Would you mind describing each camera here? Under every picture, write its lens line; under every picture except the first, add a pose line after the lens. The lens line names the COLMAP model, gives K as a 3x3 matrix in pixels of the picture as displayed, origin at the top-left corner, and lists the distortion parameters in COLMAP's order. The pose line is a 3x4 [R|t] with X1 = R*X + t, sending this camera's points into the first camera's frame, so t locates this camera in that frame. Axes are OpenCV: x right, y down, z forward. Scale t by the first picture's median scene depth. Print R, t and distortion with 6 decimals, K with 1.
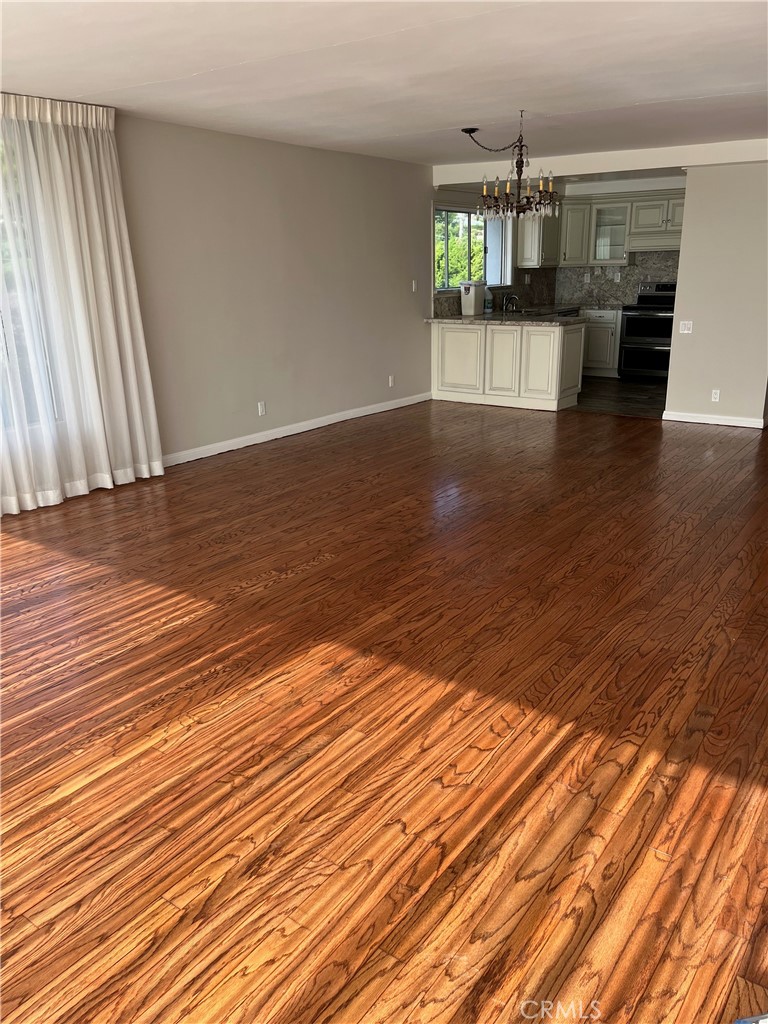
lens RADIAL K [[772.9, 0, 383.8], [0, 772.9, 514.7], [0, 0, 1]] dist [0.004754, -0.007551]
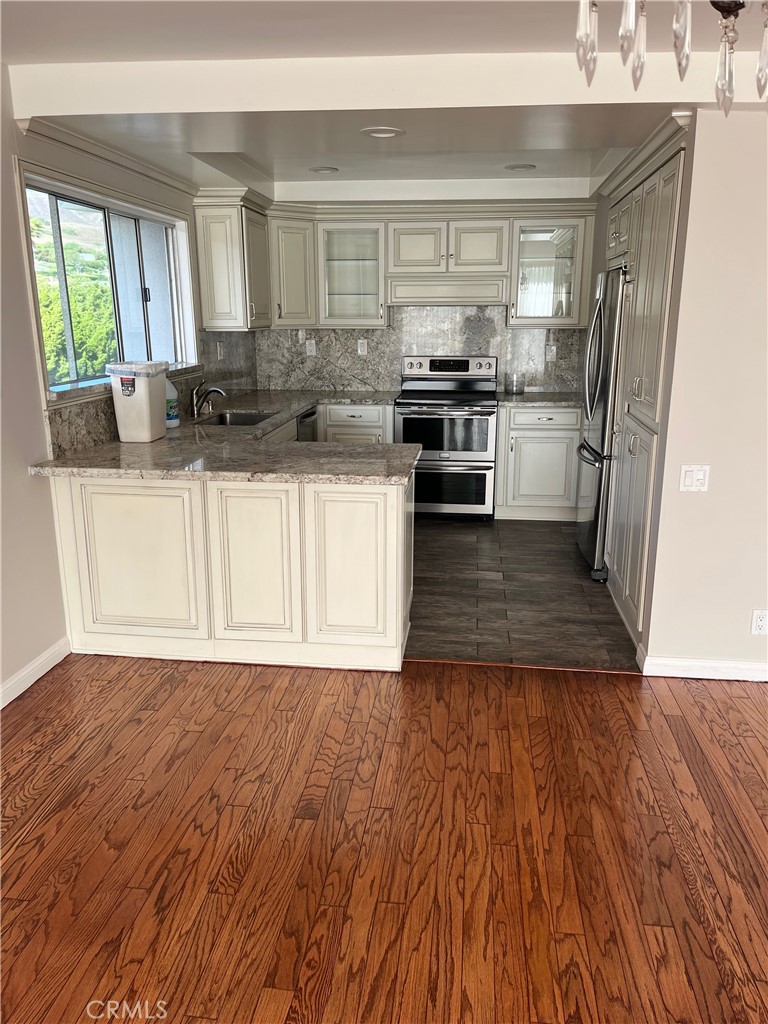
lens RADIAL K [[772.9, 0, 387.4], [0, 772.9, 513.9], [0, 0, 1]] dist [0.004754, -0.007551]
pose [[0.866206, -0.107012, 0.488094, 0.016741], [0.137310, 0.990171, -0.026590, -0.189376], [-0.480451, 0.090053, 0.872386, 0.566902]]
